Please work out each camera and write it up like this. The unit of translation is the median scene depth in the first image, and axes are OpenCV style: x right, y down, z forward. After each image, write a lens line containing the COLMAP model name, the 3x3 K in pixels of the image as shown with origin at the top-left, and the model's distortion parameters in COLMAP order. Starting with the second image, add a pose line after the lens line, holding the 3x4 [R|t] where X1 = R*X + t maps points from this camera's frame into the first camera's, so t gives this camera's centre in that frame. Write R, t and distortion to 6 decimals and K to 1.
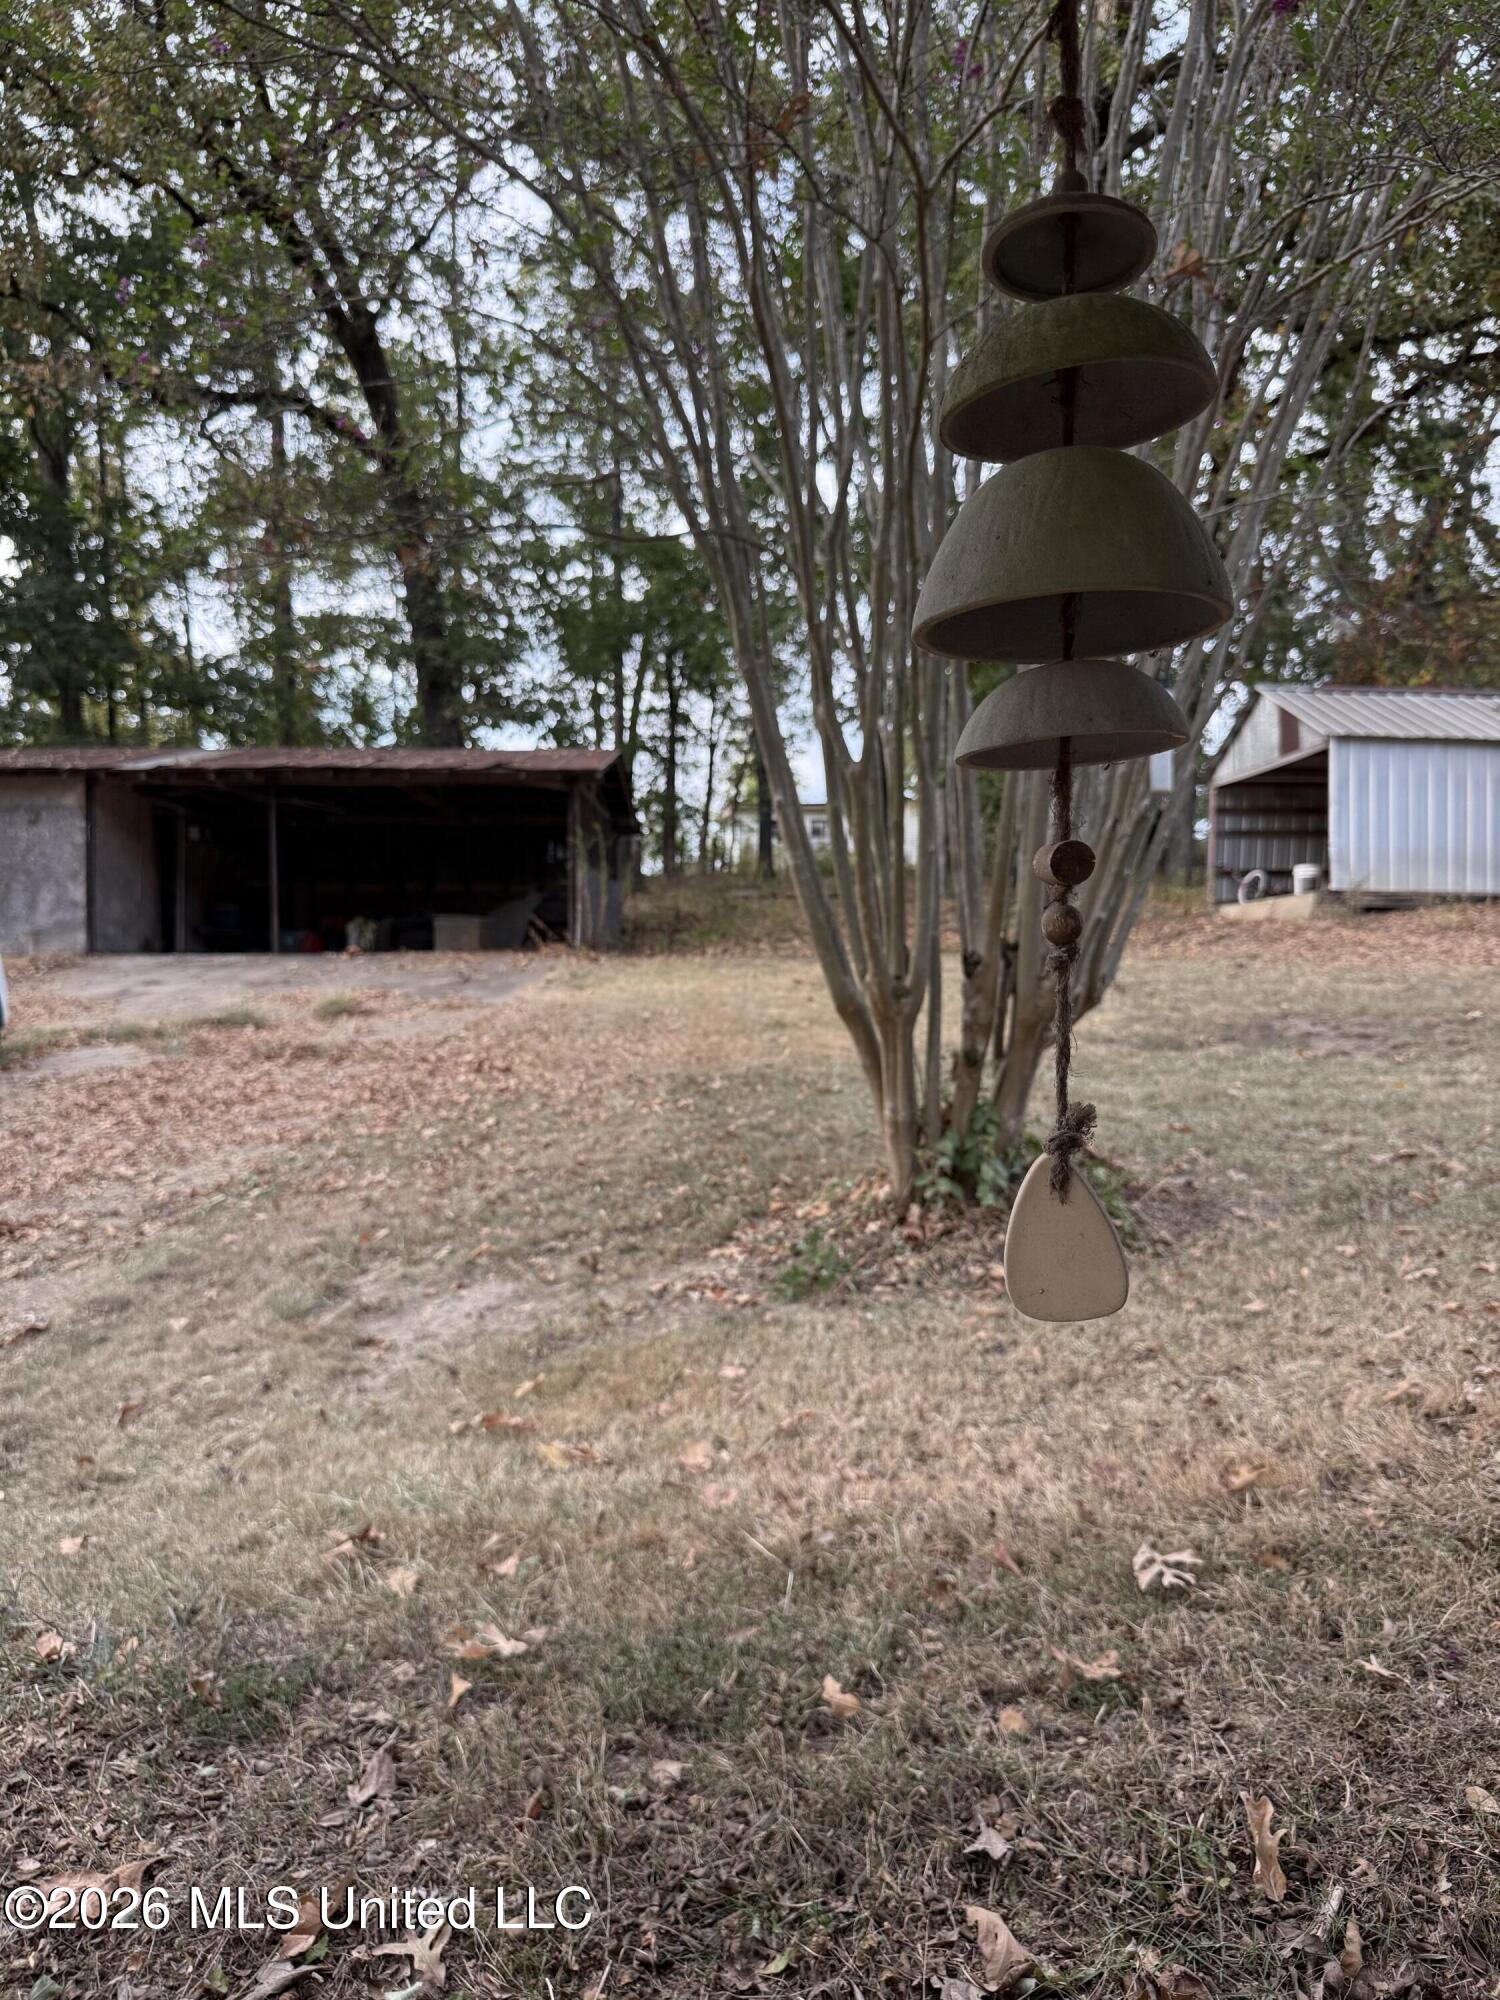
lens RADIAL K [[1418.0, 0, 752.7], [0, 1418.0, 993.8], [0, 0, 1]] dist [0.005896, -0.010140]
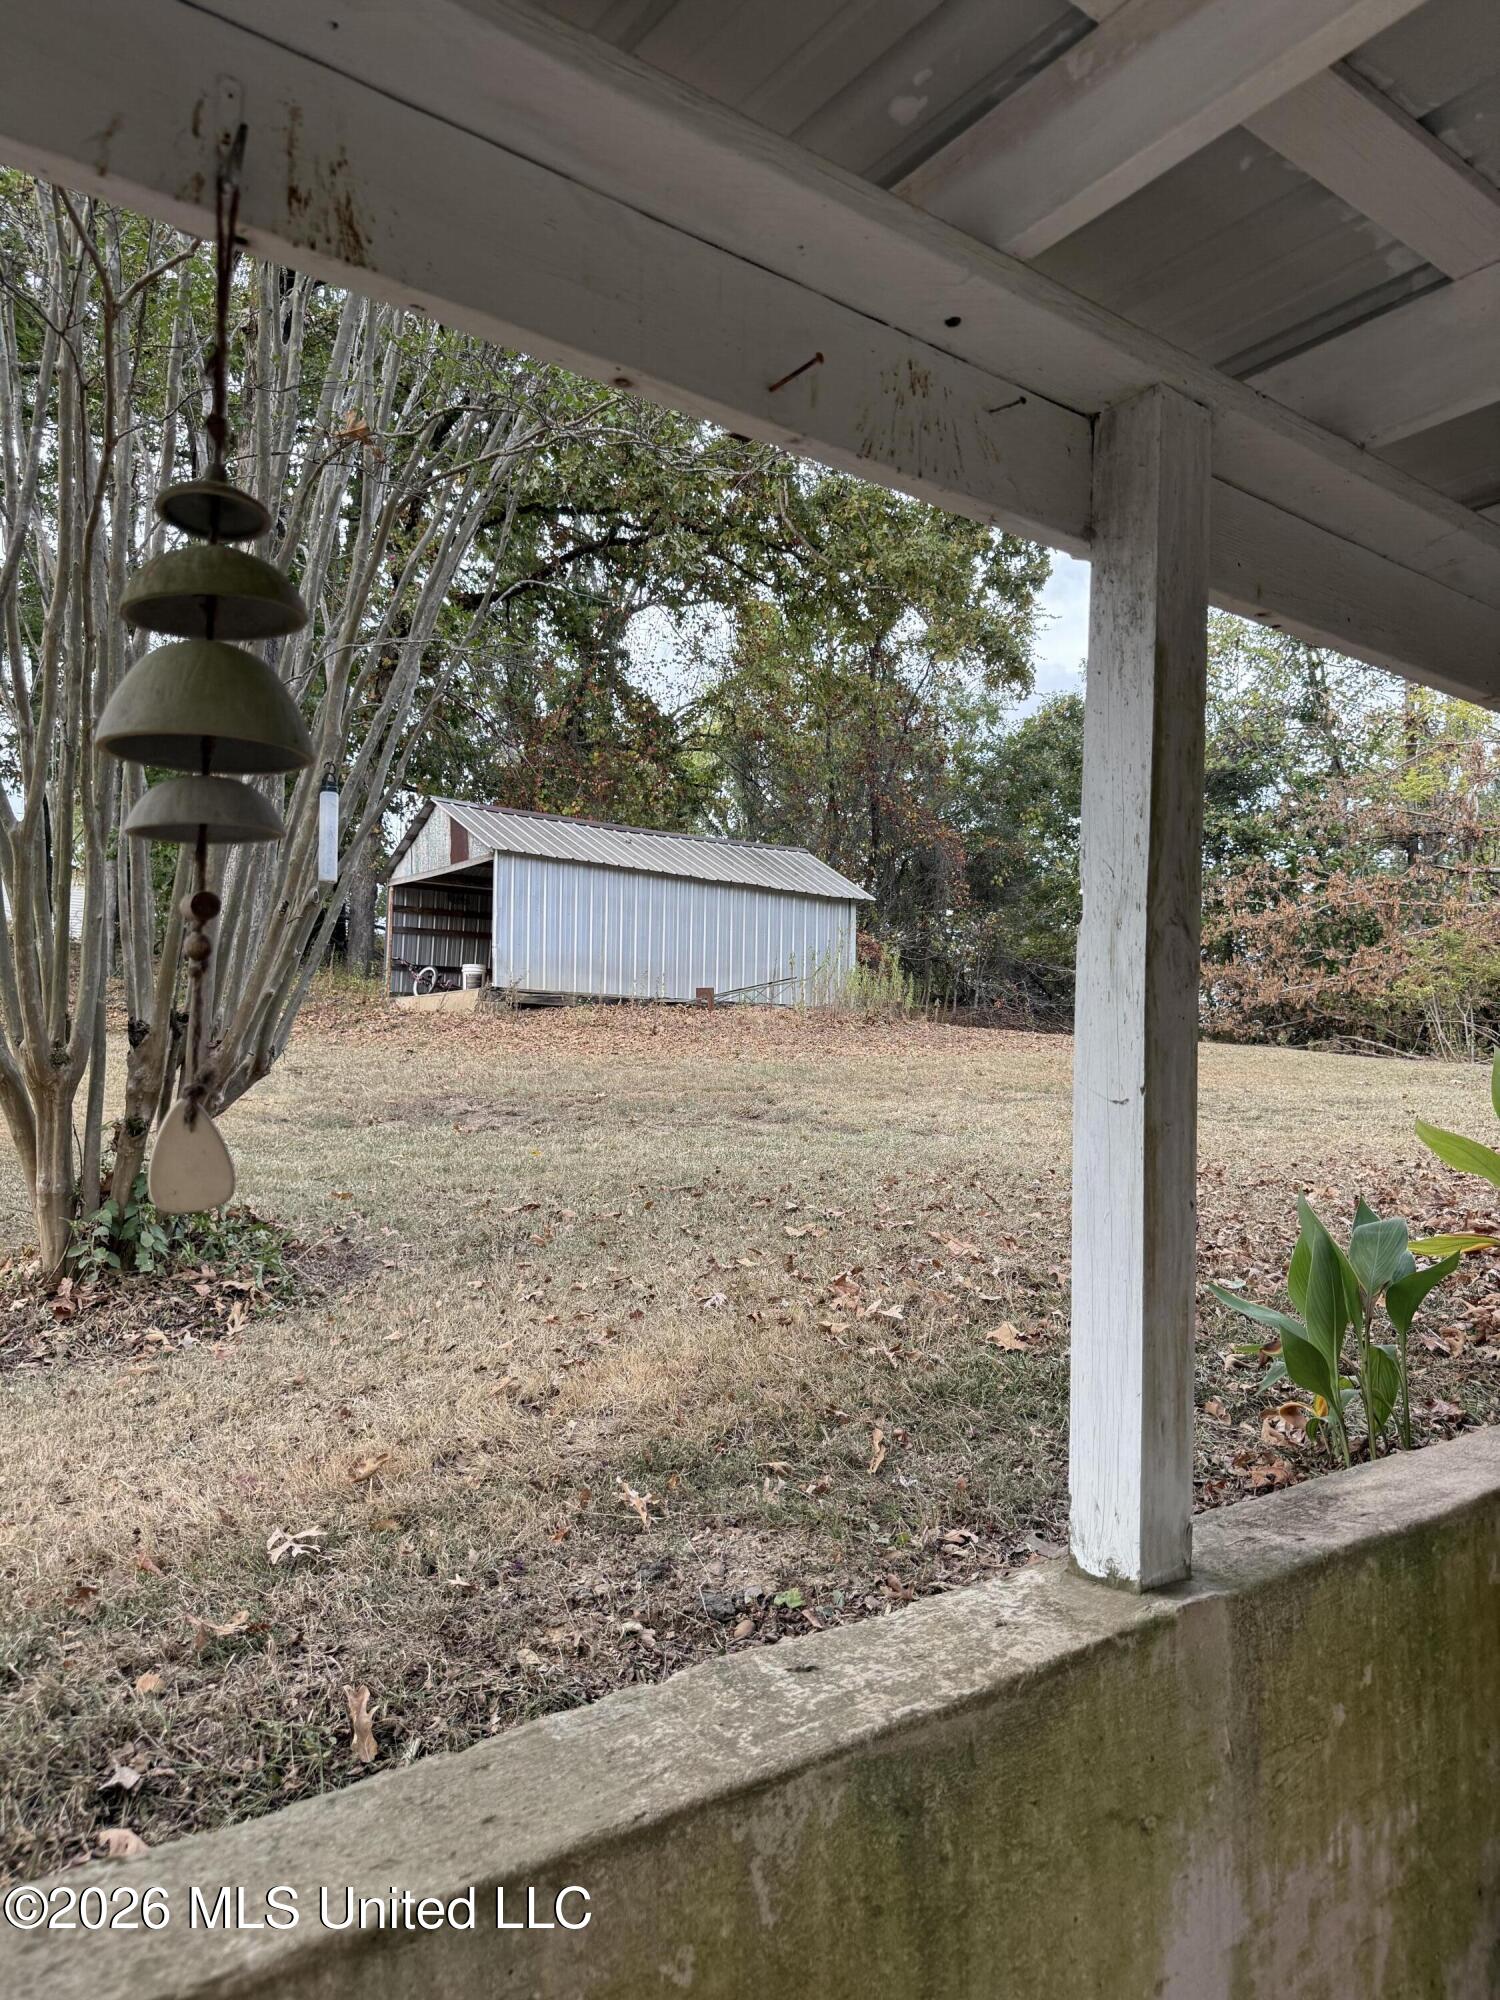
lens RADIAL K [[1372.1, 0, 750.0], [0, 1372.1, 1000.0], [0, 0, 1]] dist [0.028798, -0.045090]
pose [[0.841975, 0.040262, 0.538012, -0.014322], [-0.008196, 0.998051, -0.061862, 0.017701], [-0.539454, 0.047677, 0.840664, -0.114186]]
